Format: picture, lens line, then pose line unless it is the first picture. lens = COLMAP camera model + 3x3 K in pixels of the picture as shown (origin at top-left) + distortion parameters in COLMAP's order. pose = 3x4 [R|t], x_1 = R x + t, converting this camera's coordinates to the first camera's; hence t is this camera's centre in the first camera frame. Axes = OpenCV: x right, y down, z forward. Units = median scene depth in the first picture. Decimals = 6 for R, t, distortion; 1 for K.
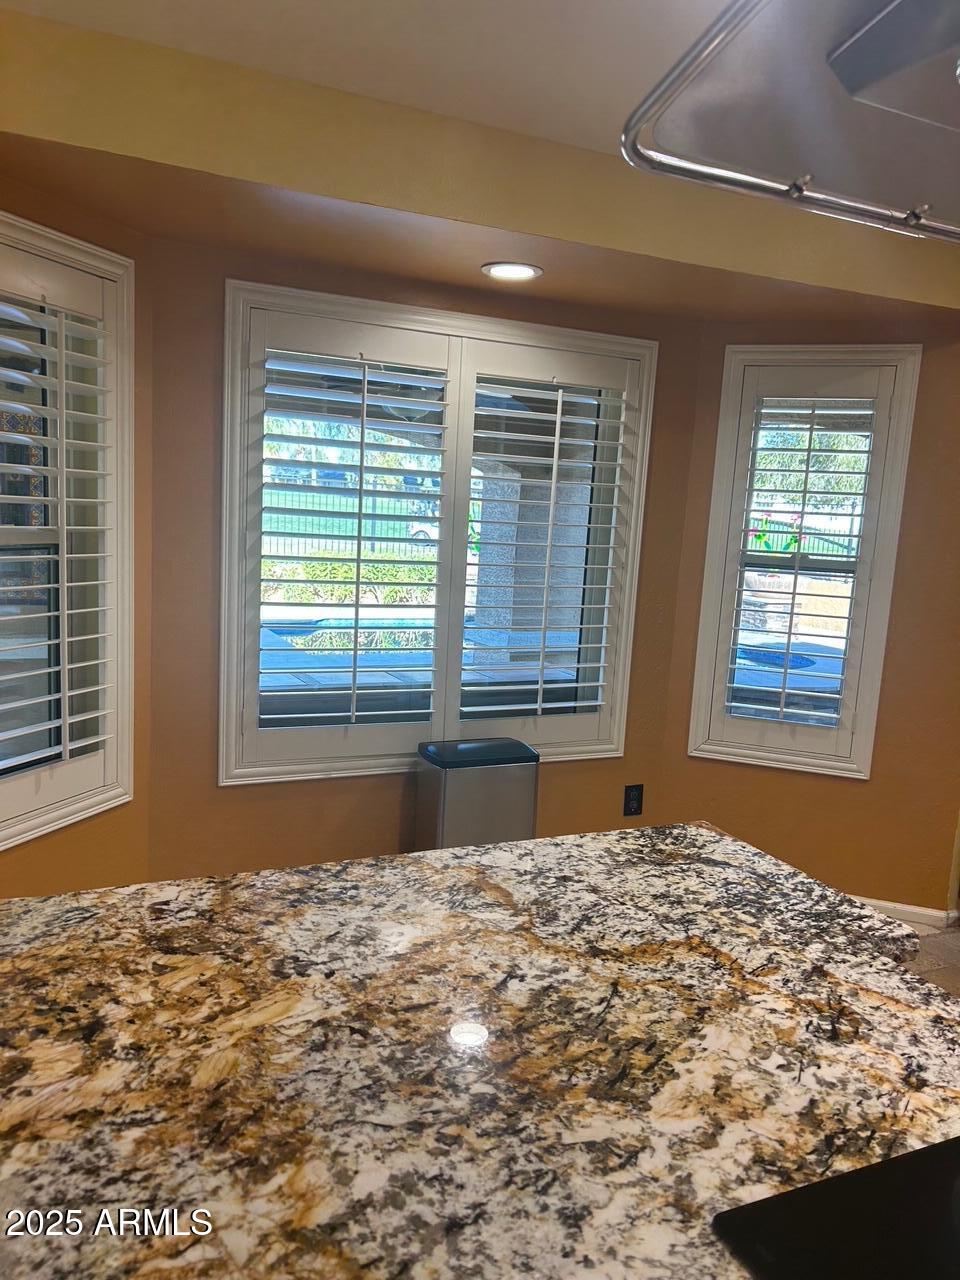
lens RADIAL K [[967.7, 0, 473.2], [0, 967.7, 641.8], [0, 0, 1]] dist [0.061092, -0.069842]
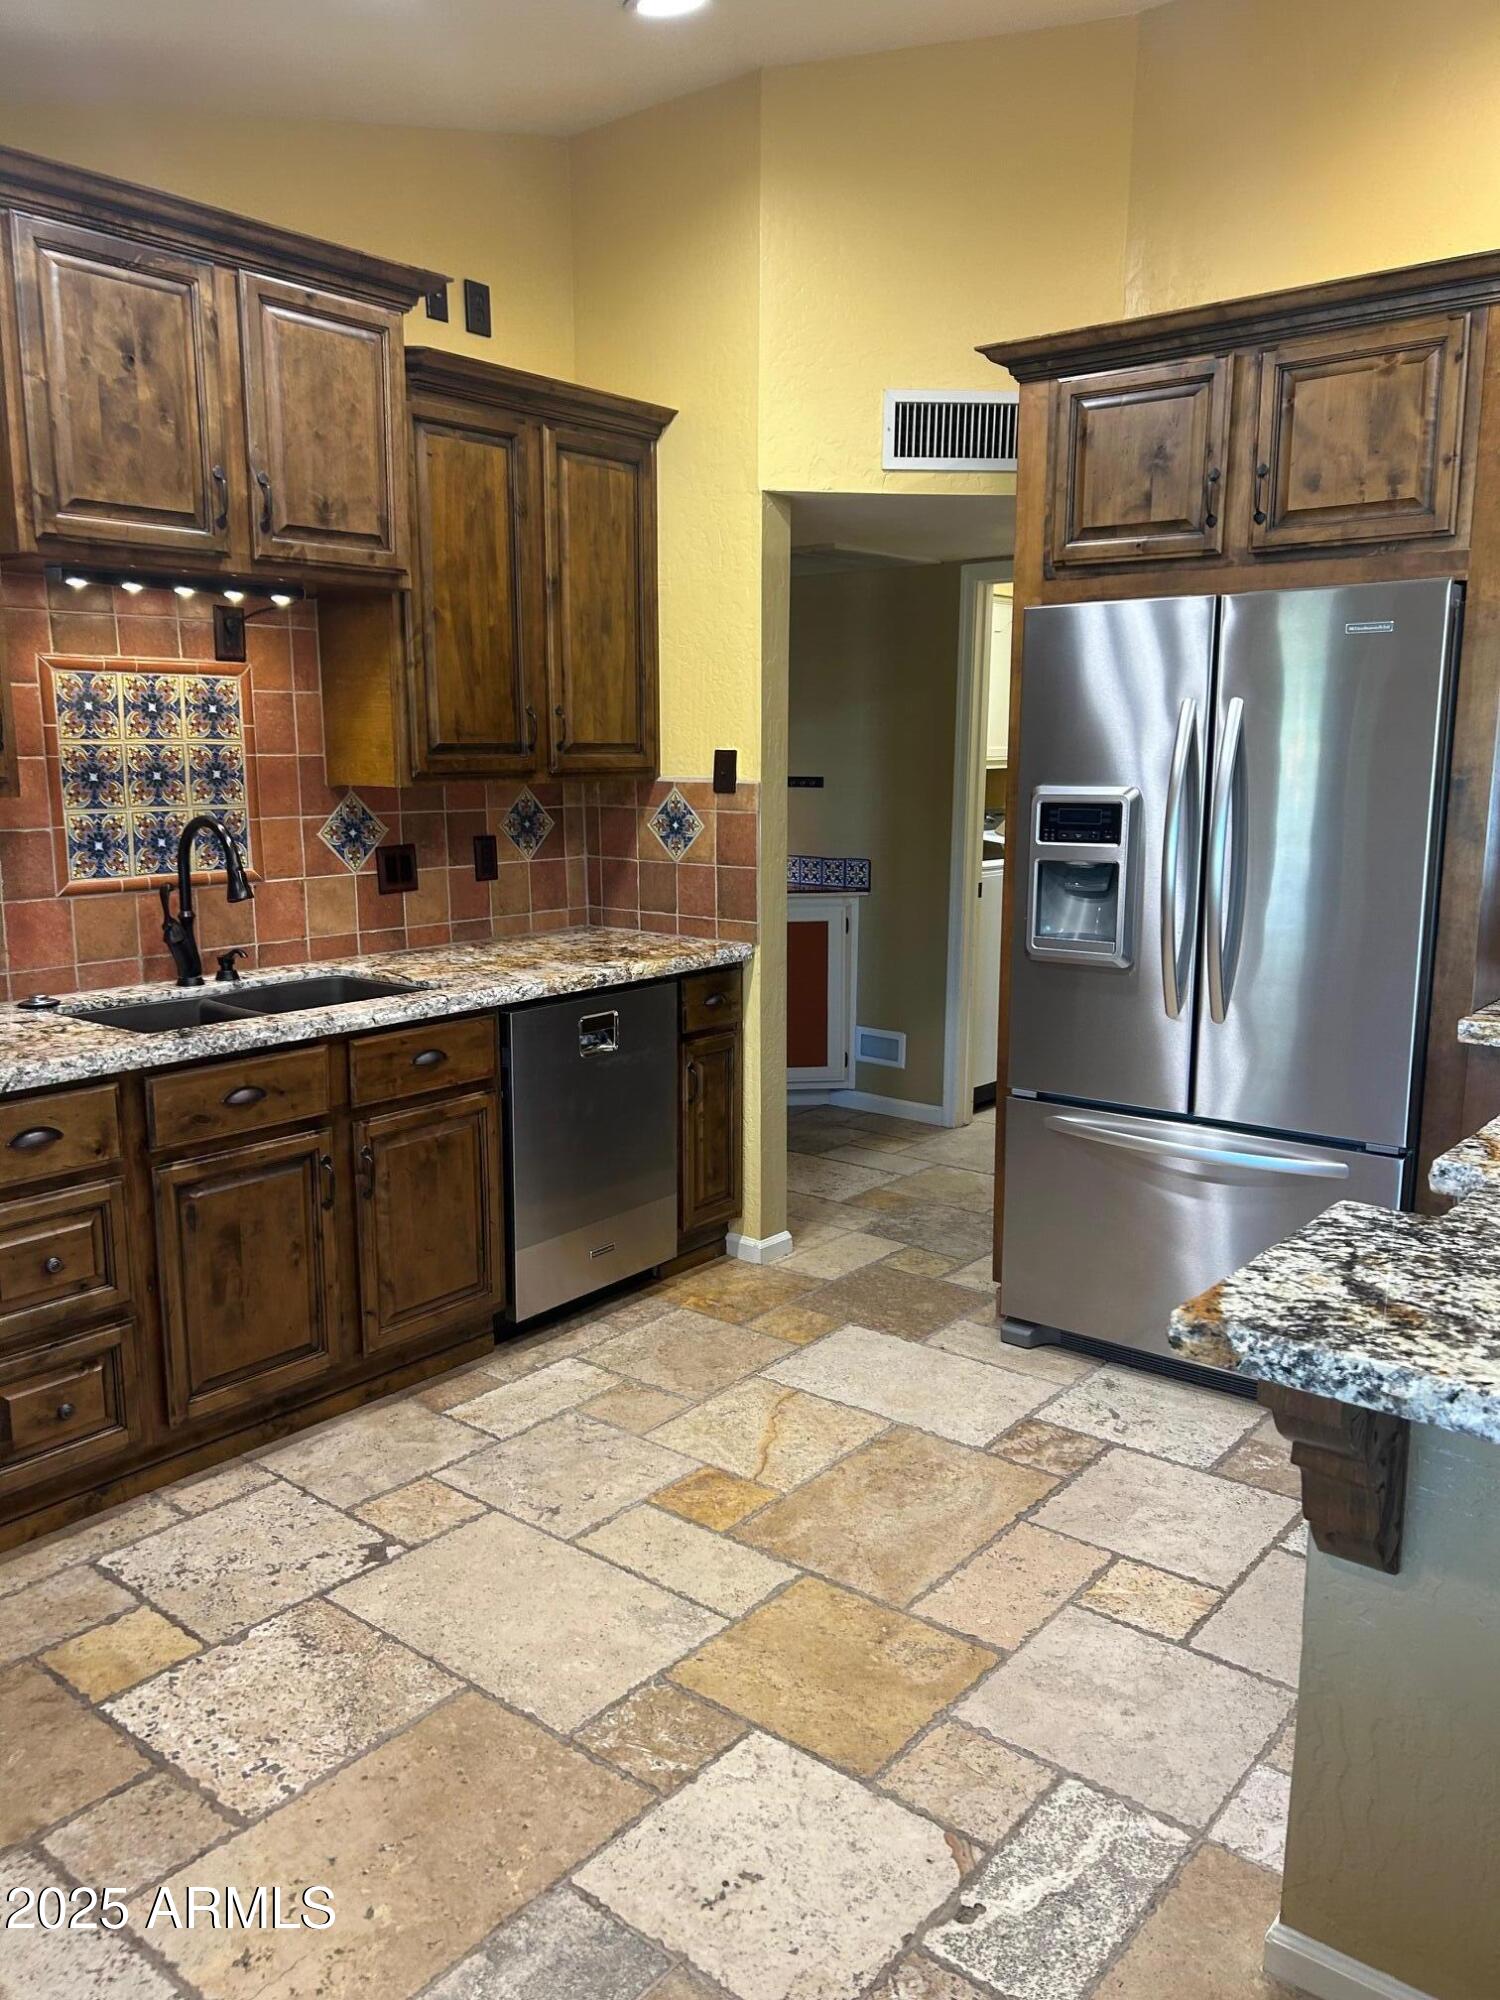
lens RADIAL K [[1512.0, 0, 746.9], [0, 1512.0, 1001.5], [0, 0, 1]] dist [0.061092, -0.069842]
pose [[-0.440838, -0.210638, 0.872521, -0.416456], [0.098857, 0.954767, 0.280441, -0.277701], [-0.892126, 0.209884, -0.400074, 1.839819]]
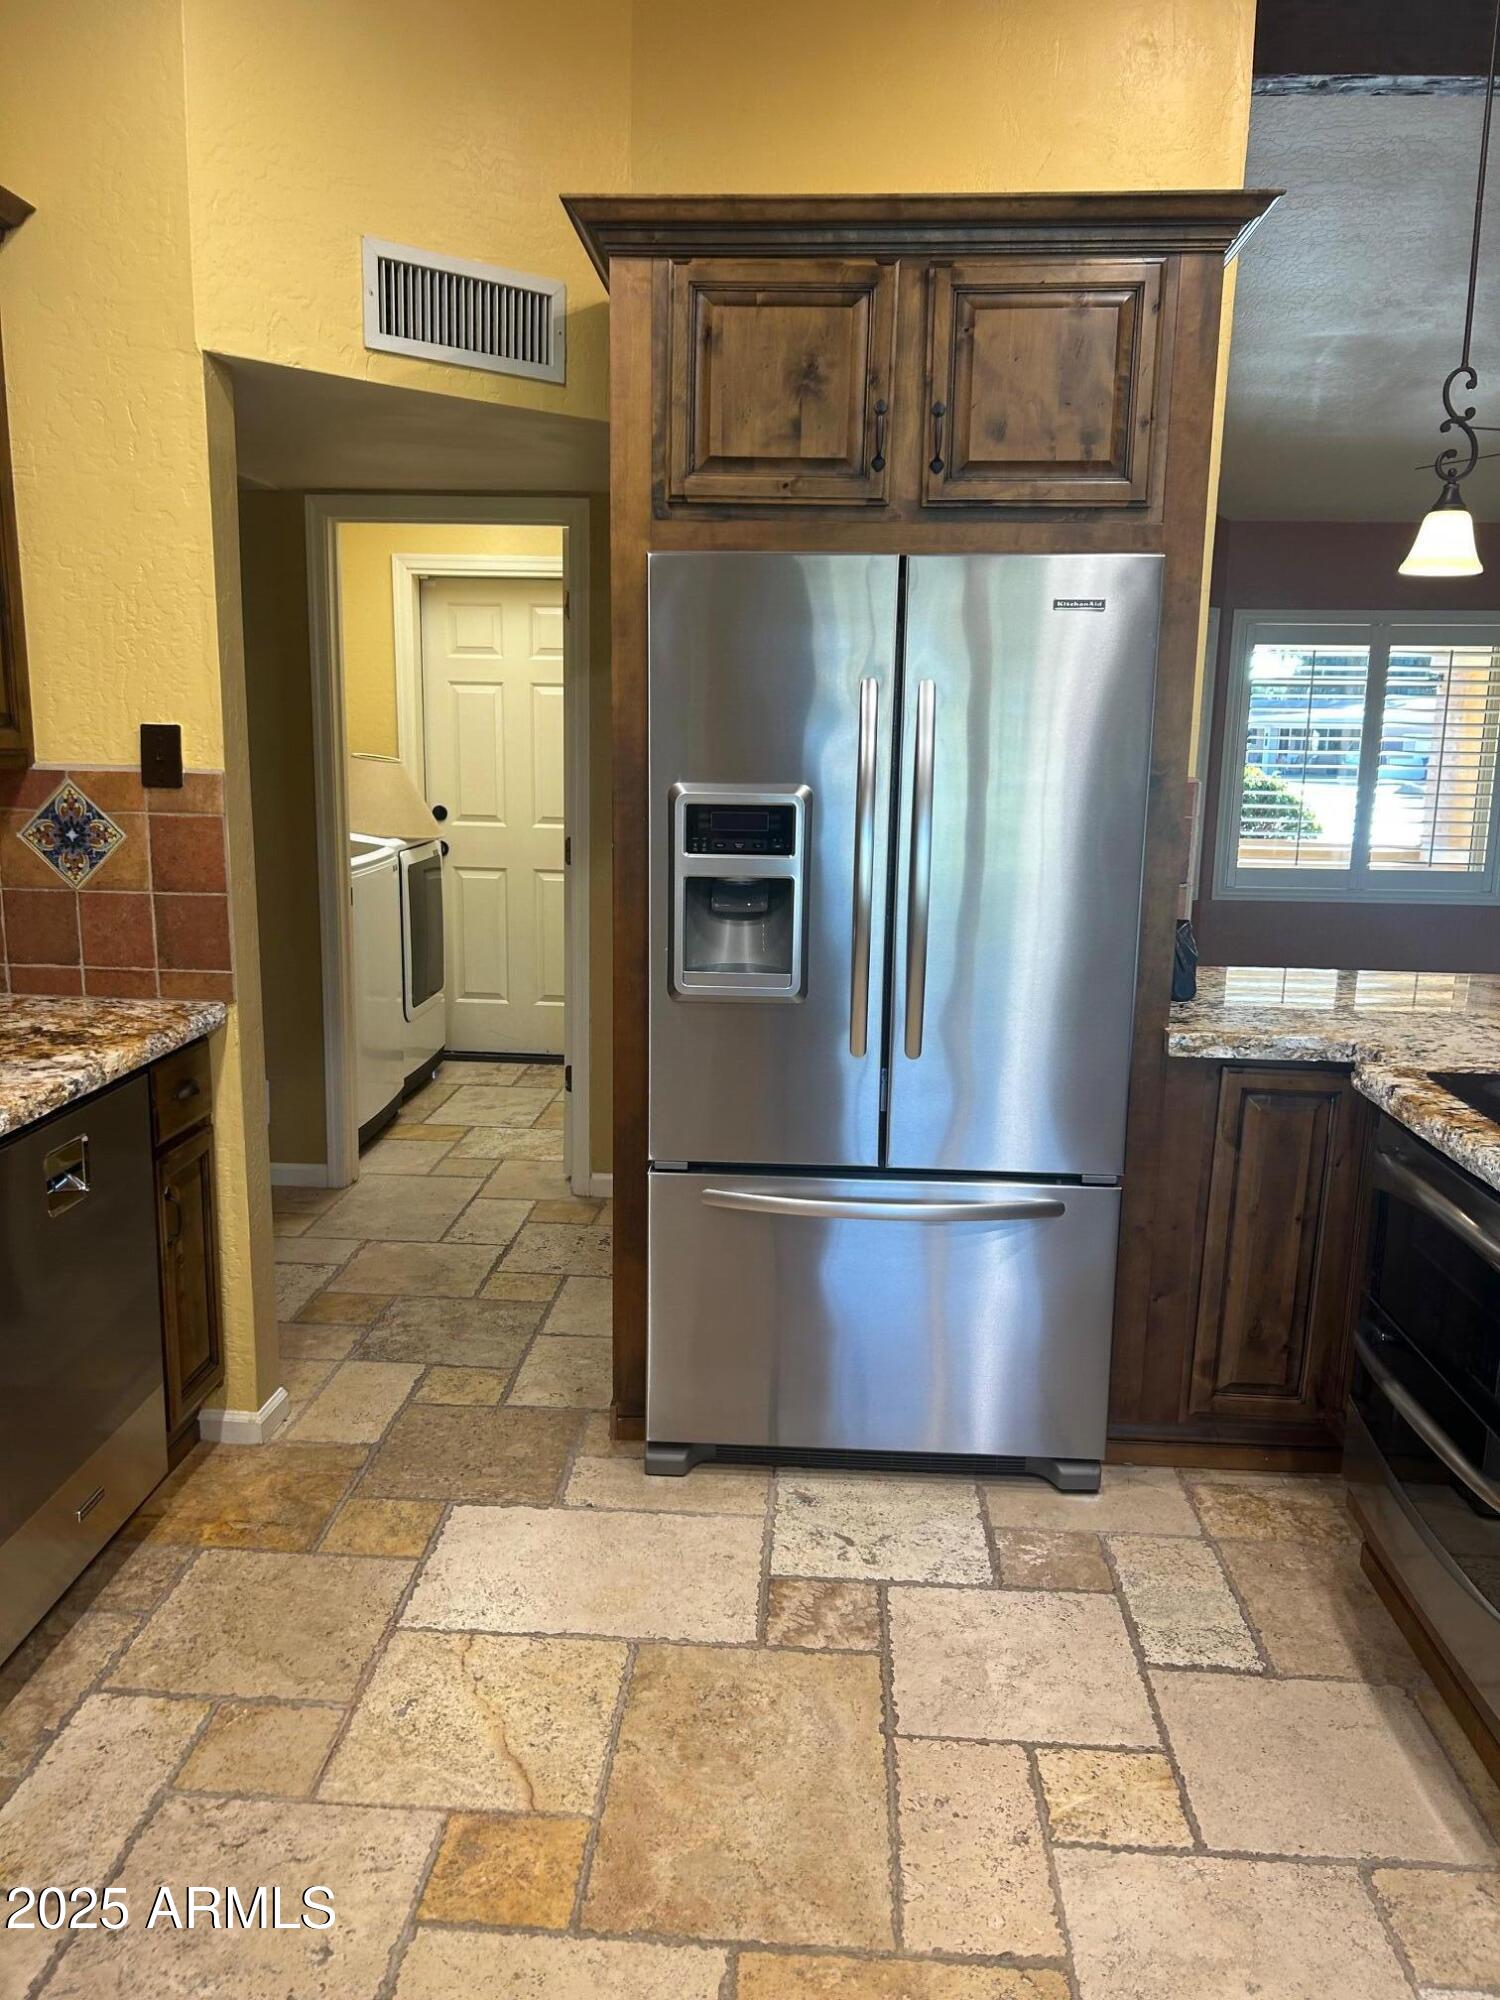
lens RADIAL K [[1512.0, 0, 744.9], [0, 1512.0, 1007.1], [0, 0, 1]] dist [0.061092, -0.069842]
pose [[-0.874895, -0.163535, 0.455868, 0.562123], [-0.002964, 0.943057, 0.332618, -0.248252], [-0.484304, 0.289655, -0.825560, 2.000502]]
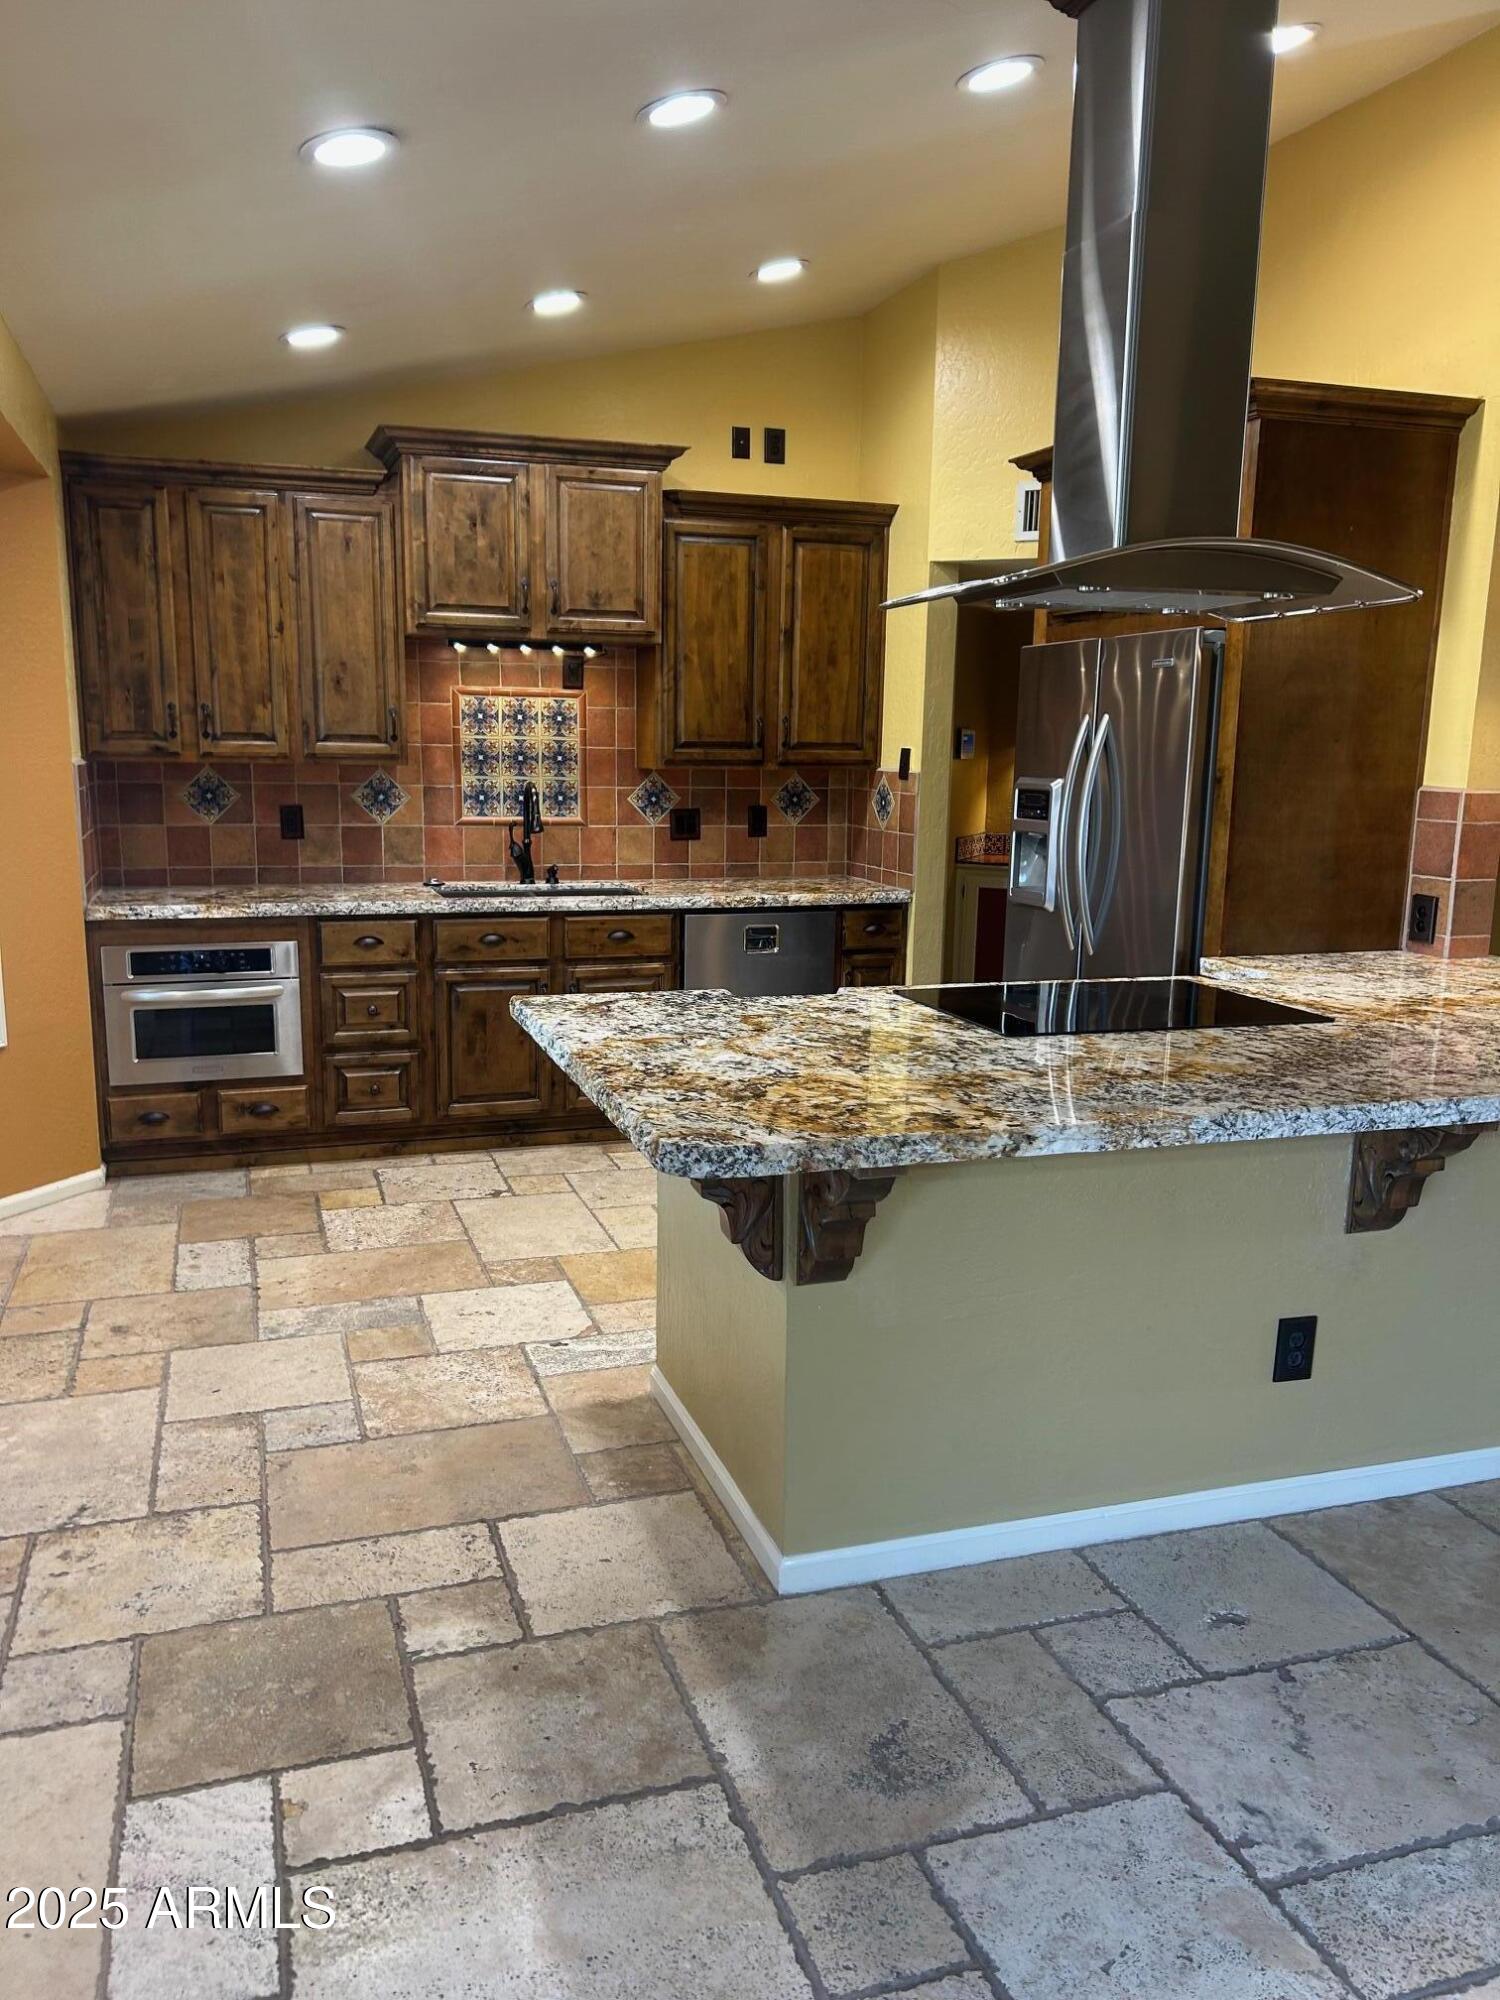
lens RADIAL K [[1512.0, 0, 748.5], [0, 1512.0, 1006.3], [0, 0, 1]] dist [0.061092, -0.069842]
pose [[0.101851, -0.227390, 0.968463, -1.797068], [0.130005, 0.968219, 0.213660, -0.180469], [-0.986268, 0.104144, 0.128176, 0.612859]]
